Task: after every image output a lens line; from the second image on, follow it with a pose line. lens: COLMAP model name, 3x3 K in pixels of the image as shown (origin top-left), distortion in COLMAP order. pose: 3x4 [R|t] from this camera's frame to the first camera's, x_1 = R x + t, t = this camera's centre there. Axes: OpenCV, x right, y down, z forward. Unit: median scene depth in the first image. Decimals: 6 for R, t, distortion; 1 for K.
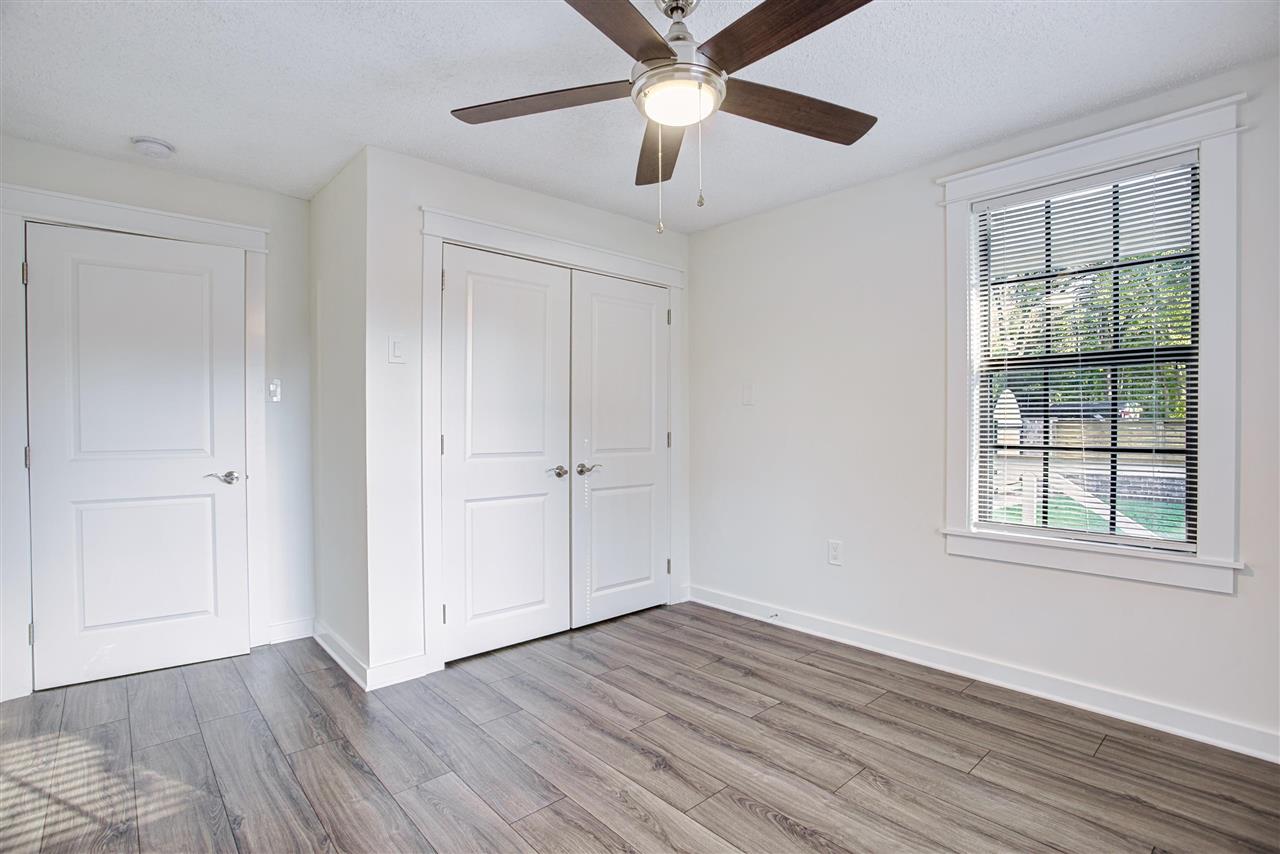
lens RADIAL K [[621.0, 0, 640.0], [0, 621.0, 427.0], [0, 0, 1]] dist [-0.073663, 0.031833]
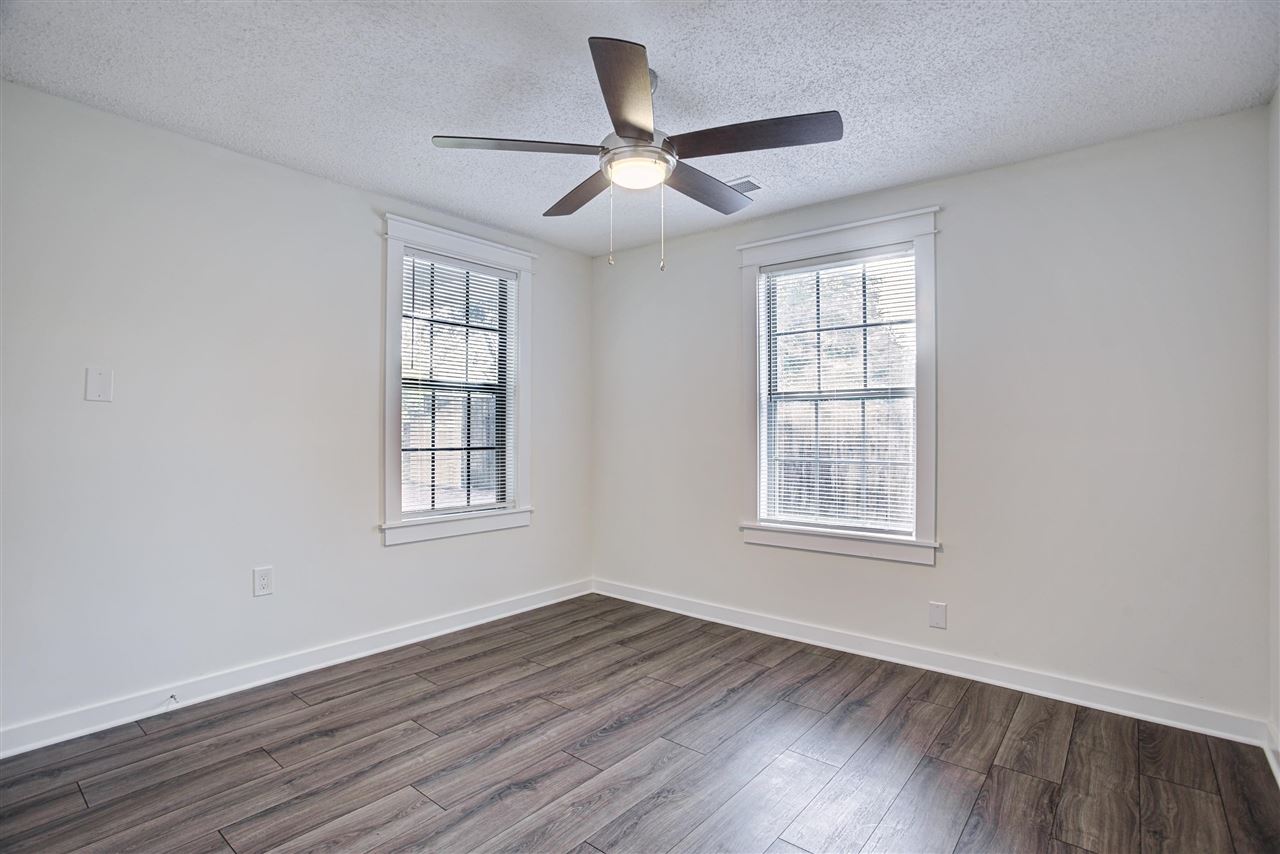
lens RADIAL K [[621.0, 0, 640.0], [0, 621.0, 427.0], [0, 0, 1]] dist [-0.073663, 0.031833]
pose [[-0.150577, 0.004781, 0.988587, -0.811303], [0.001291, 0.999988, -0.004639, -0.008636], [-0.988597, 0.000578, -0.150582, 0.825214]]
